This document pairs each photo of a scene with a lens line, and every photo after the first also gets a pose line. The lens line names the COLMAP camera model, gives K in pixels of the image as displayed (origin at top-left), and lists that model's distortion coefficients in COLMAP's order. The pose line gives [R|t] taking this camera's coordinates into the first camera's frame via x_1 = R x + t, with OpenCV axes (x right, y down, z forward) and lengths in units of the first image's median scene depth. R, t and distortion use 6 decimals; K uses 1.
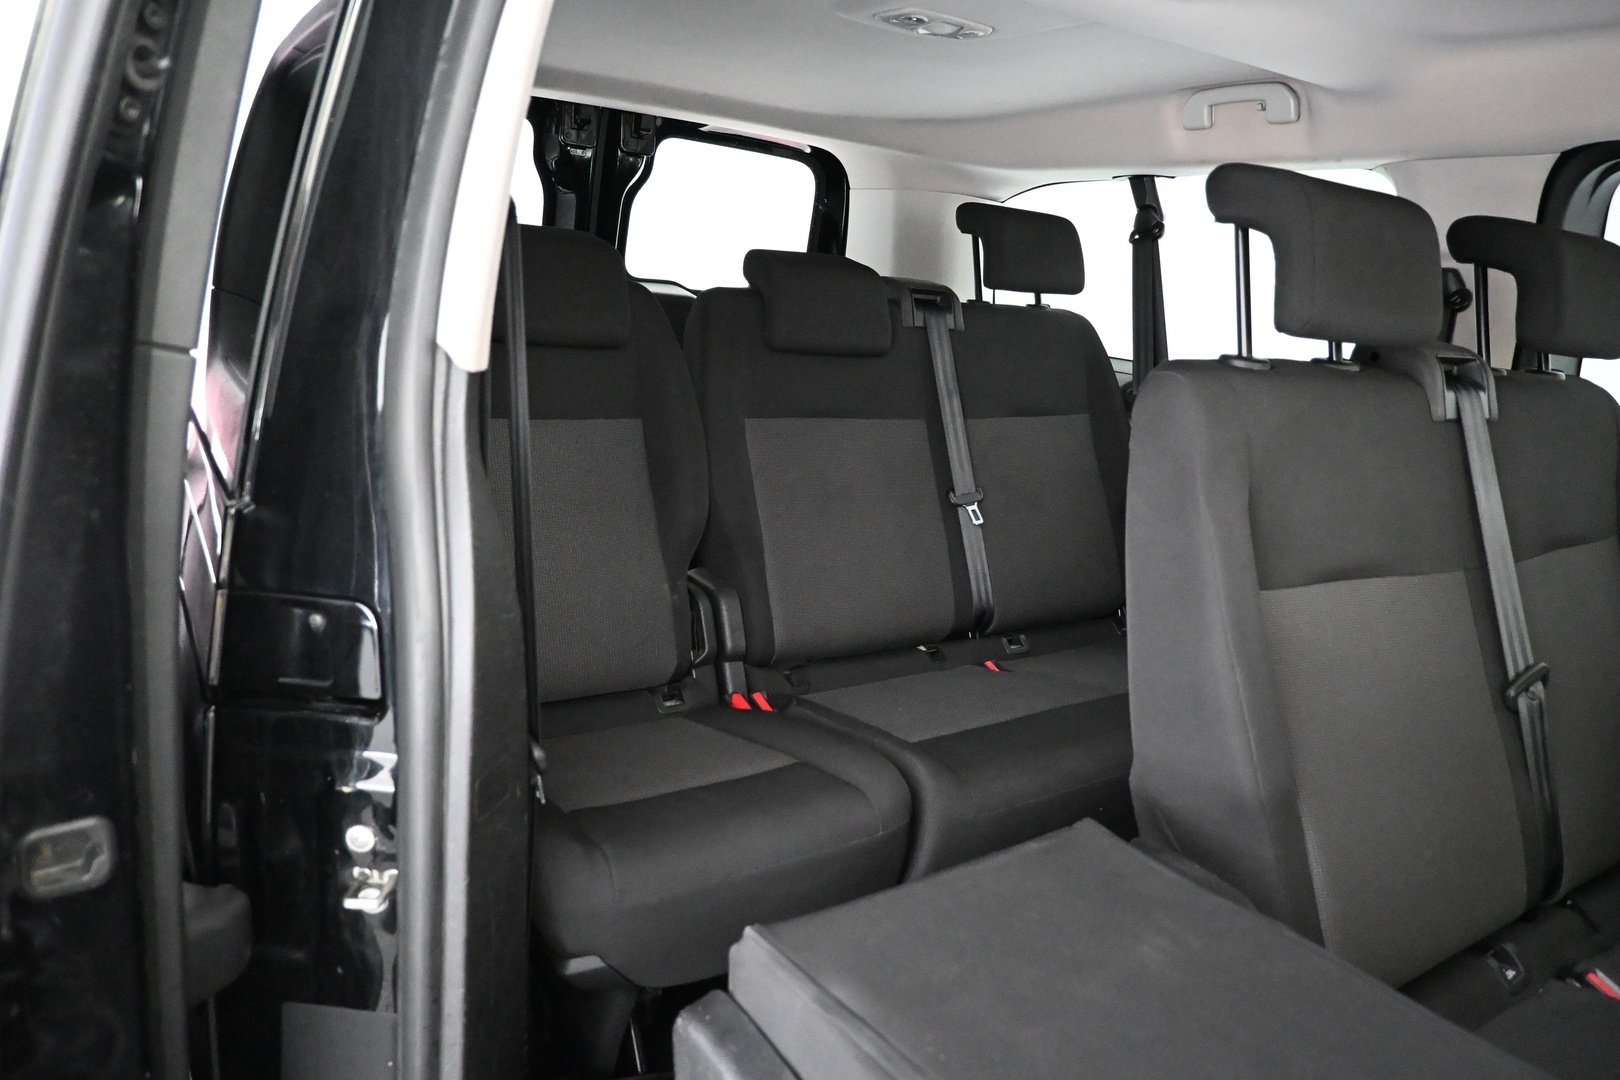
lens RADIAL K [[1104.8, 0, 806.9], [0, 1104.8, 531.8], [0, 0, 1]] dist [0.004473, 0.000249]
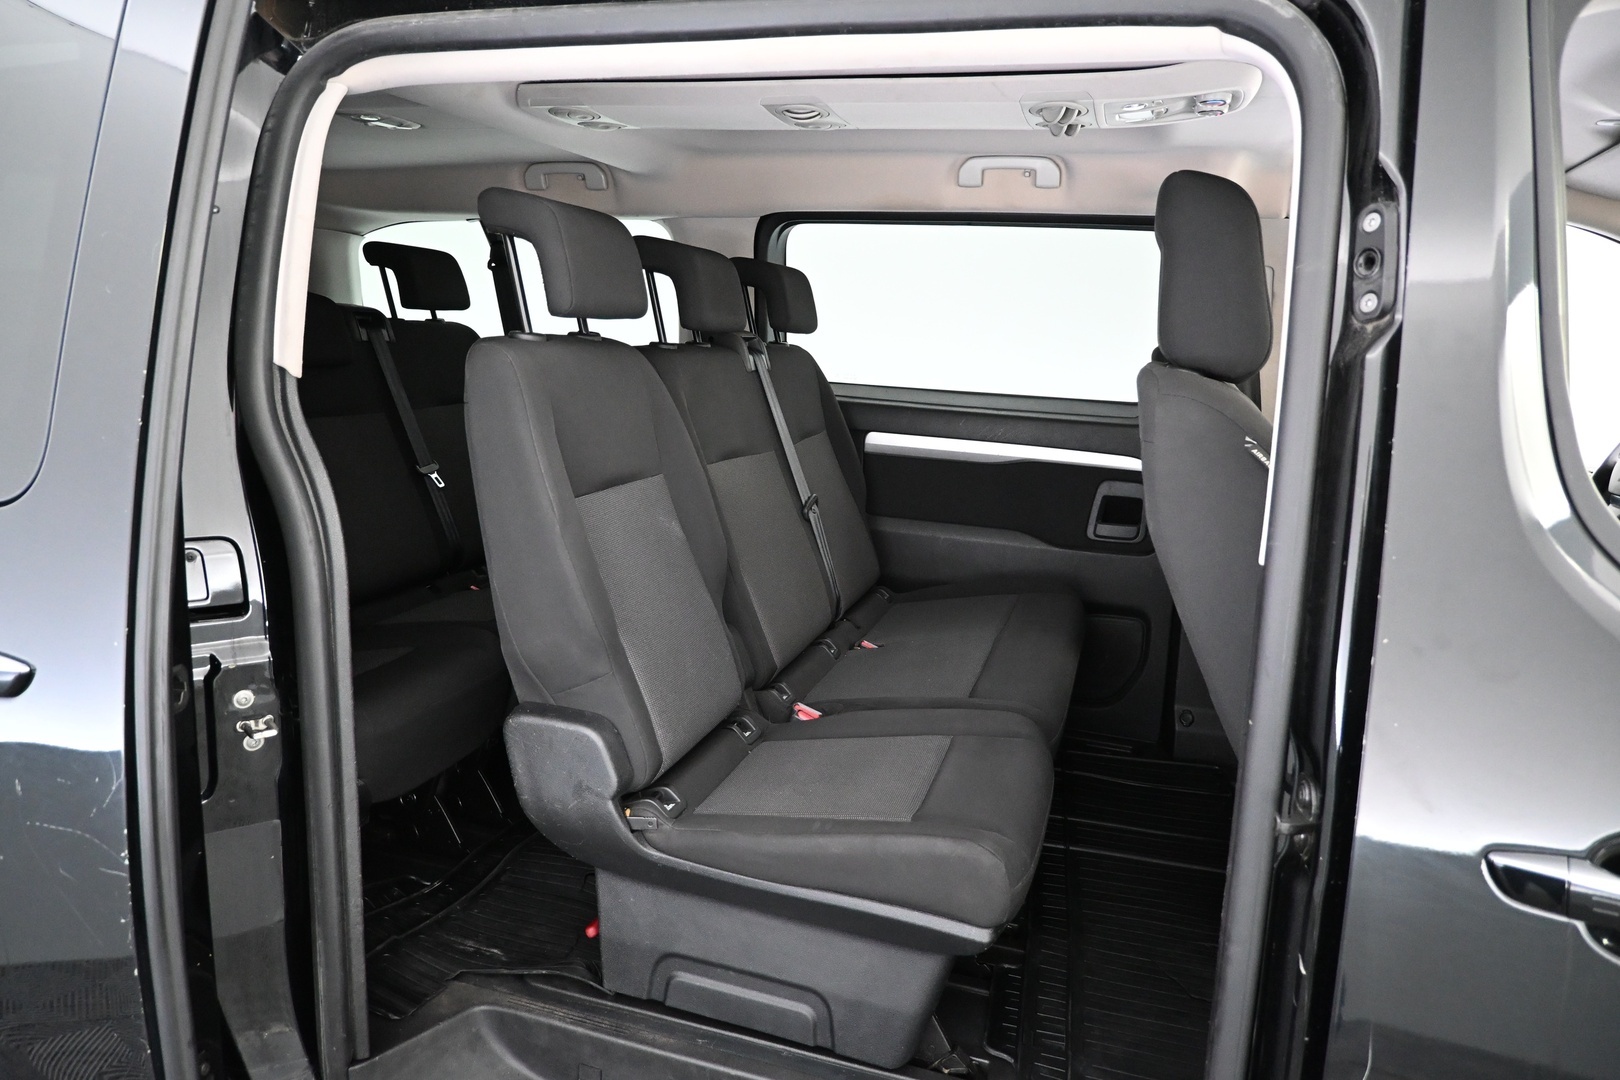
lens RADIAL K [[1104.8, 0, 809.0], [0, 1104.8, 539.8], [0, 0, 1]] dist [0.004473, 0.000249]
pose [[0.771175, -0.170302, 0.613422, -0.397979], [0.169842, 0.983669, 0.059572, 0.061964], [-0.613549, 0.058244, 0.787505, -0.369209]]
